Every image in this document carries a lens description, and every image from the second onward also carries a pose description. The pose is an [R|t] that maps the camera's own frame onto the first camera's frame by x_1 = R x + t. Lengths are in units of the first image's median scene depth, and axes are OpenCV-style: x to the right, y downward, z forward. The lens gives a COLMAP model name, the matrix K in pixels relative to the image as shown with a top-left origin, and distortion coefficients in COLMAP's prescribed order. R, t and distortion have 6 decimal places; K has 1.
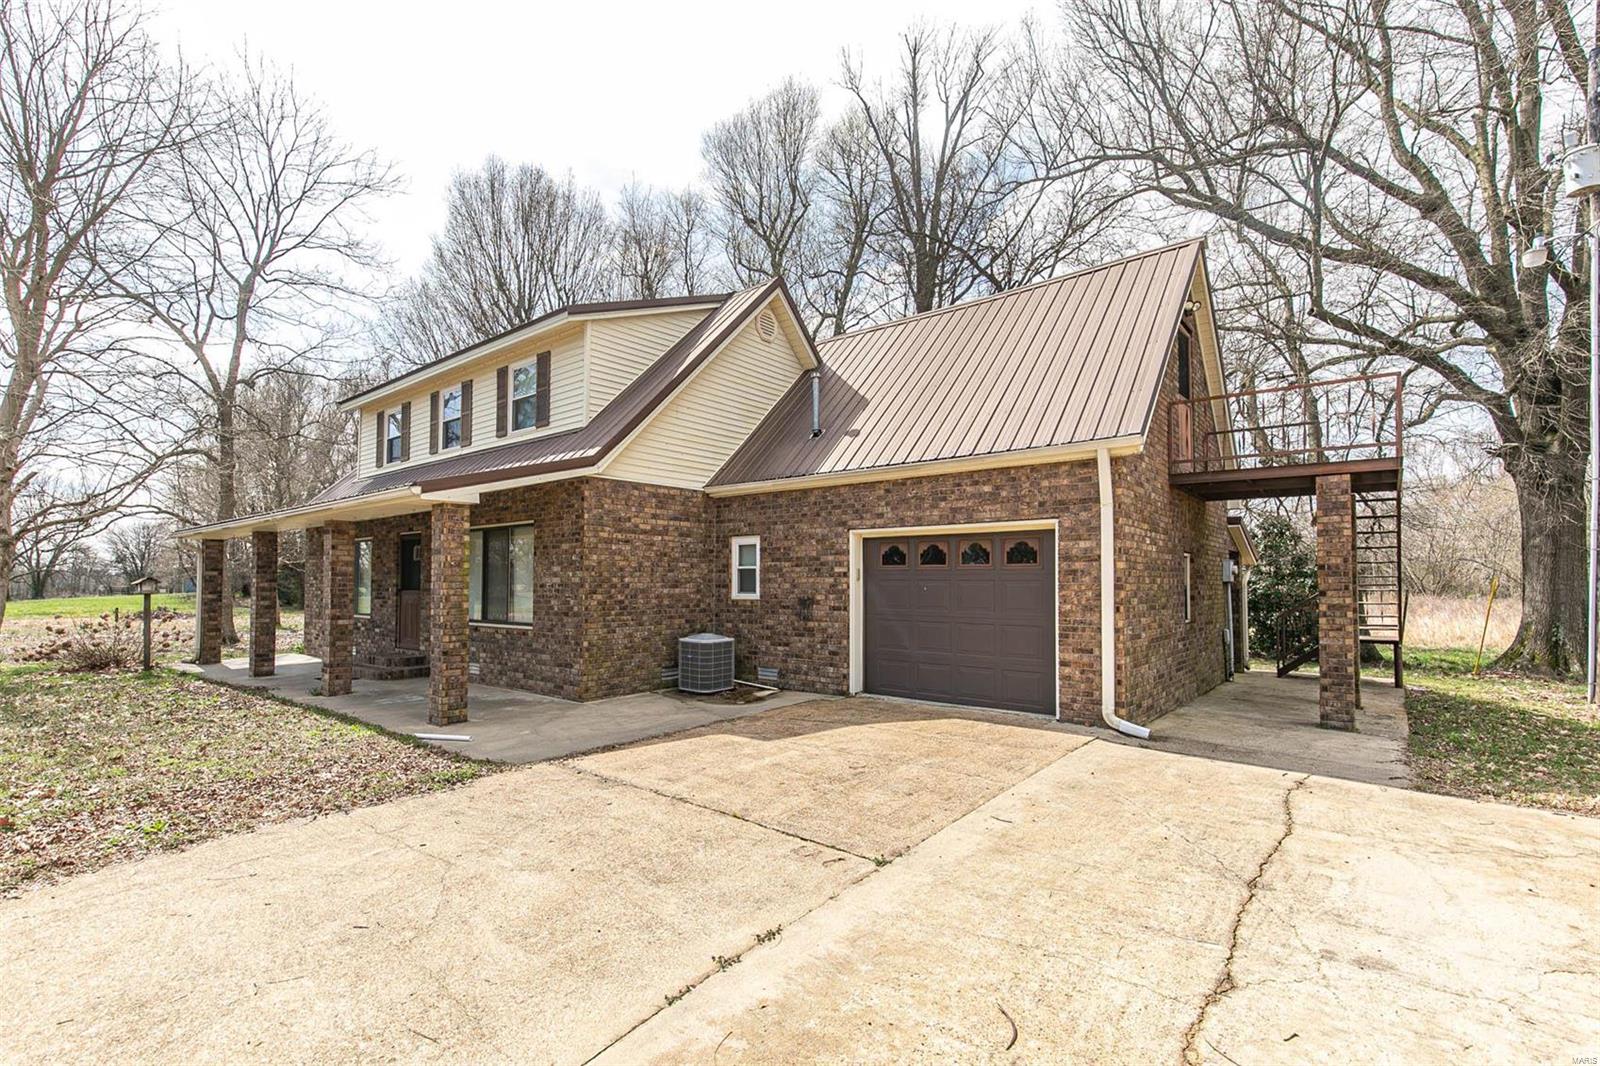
lens RADIAL K [[738.0, 0, 798.6], [0, 738.0, 548.1], [0, 0, 1]] dist [0.003123, 0.000151]
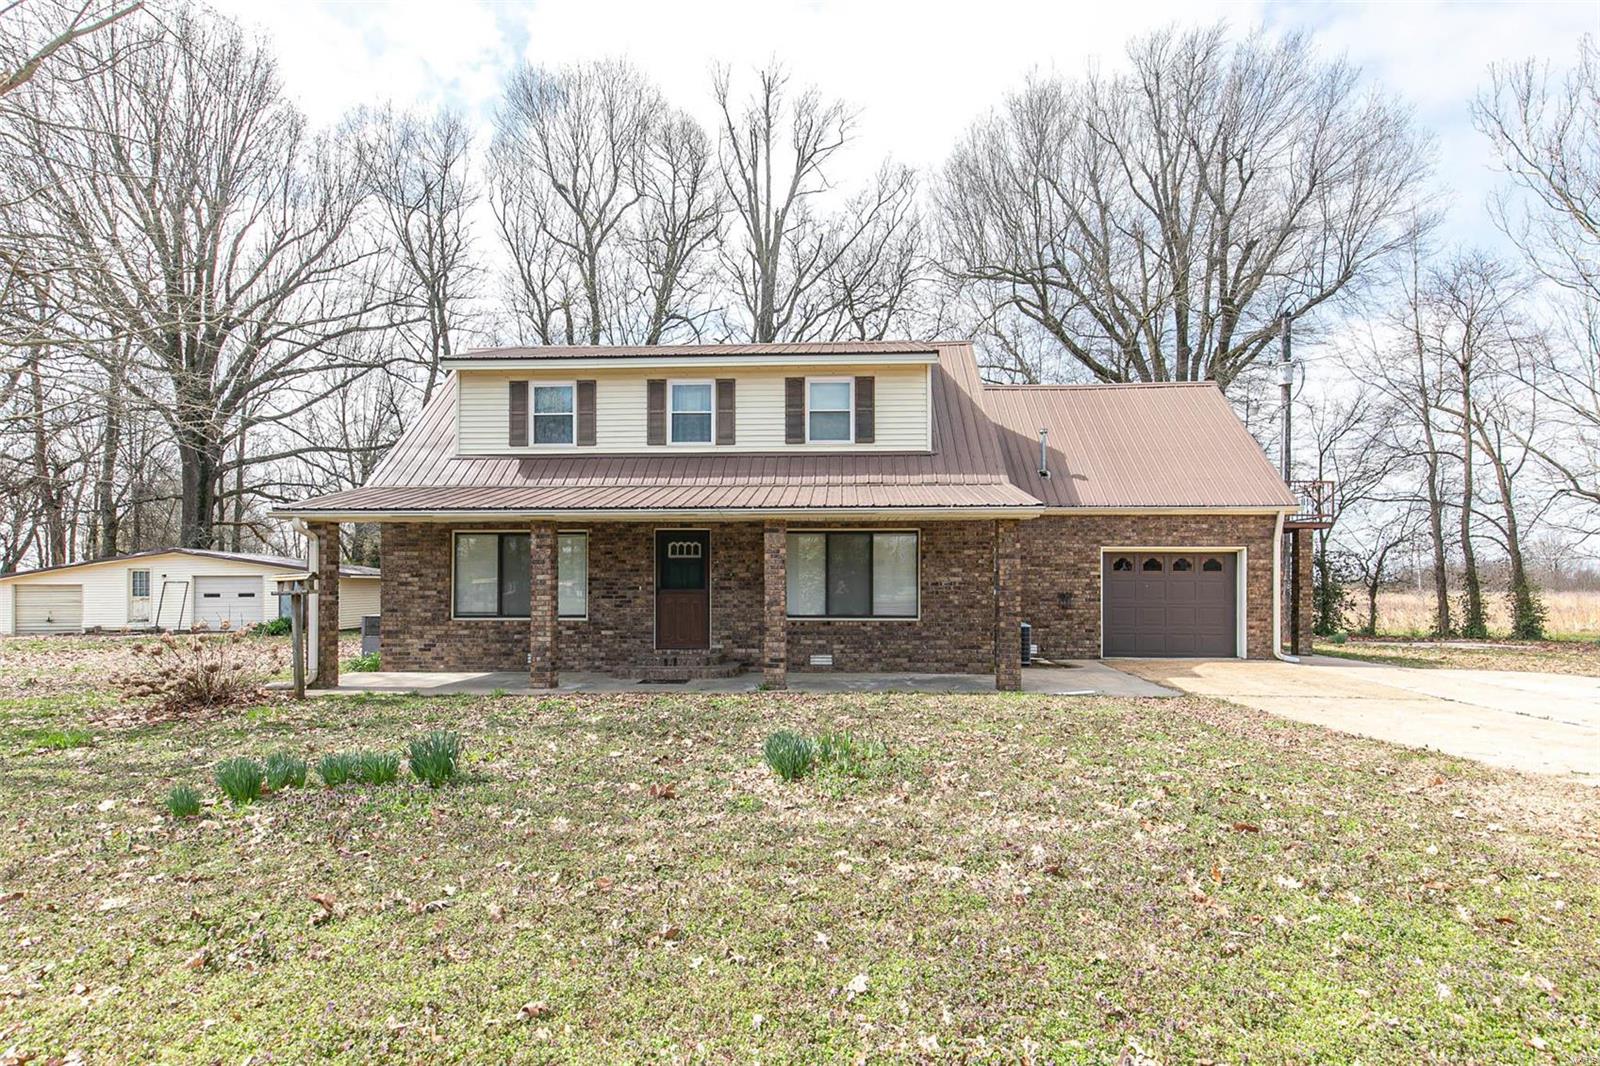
lens RADIAL K [[782.4, 0, 781.8], [0, 782.4, 585.4], [0, 0, 1]] dist [-0.003229, -0.000532]
pose [[0.795205, 0.002997, 0.606333, -1.413845], [-0.030446, 0.998924, 0.034993, 0.018431], [-0.605576, -0.046287, 0.794440, 0.152430]]
